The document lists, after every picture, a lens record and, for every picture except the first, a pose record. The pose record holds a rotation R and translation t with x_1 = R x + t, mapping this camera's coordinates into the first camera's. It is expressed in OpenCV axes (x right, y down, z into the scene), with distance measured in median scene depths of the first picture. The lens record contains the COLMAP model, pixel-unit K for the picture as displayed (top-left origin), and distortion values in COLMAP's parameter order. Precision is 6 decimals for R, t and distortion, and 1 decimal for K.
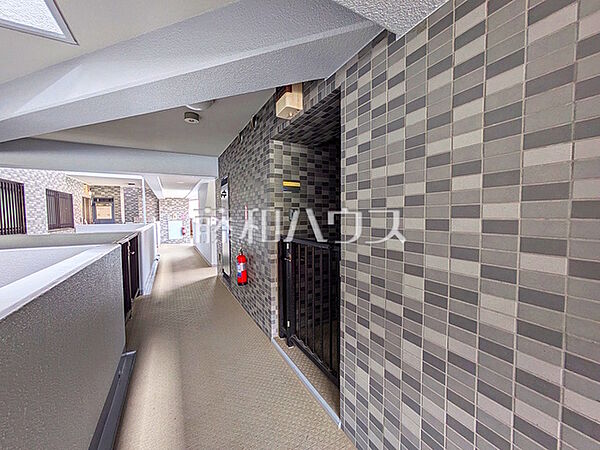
lens RADIAL K [[238.0, 0, 300.6], [0, 238.0, 225.7], [0, 0, 1]] dist [0.001761, 0.000461]
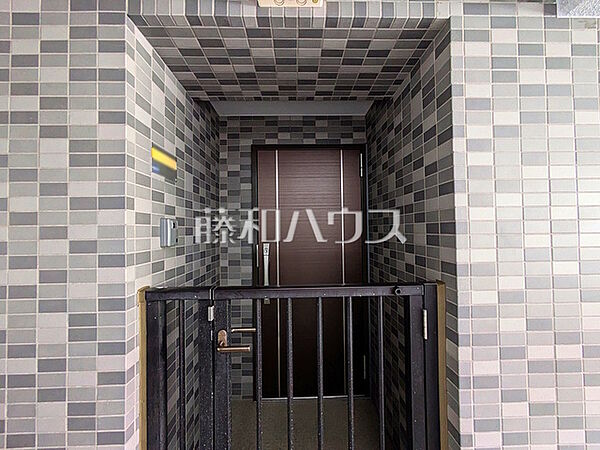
lens RADIAL K [[238.0, 0, 300.6], [0, 238.0, 225.7], [0, 0, 1]] dist [0.001761, 0.000461]
pose [[0.457880, 0.018066, 0.888831, -0.558007], [0.051136, 0.997603, -0.046619, -0.052501], [-0.887542, 0.066797, 0.455858, 1.132047]]
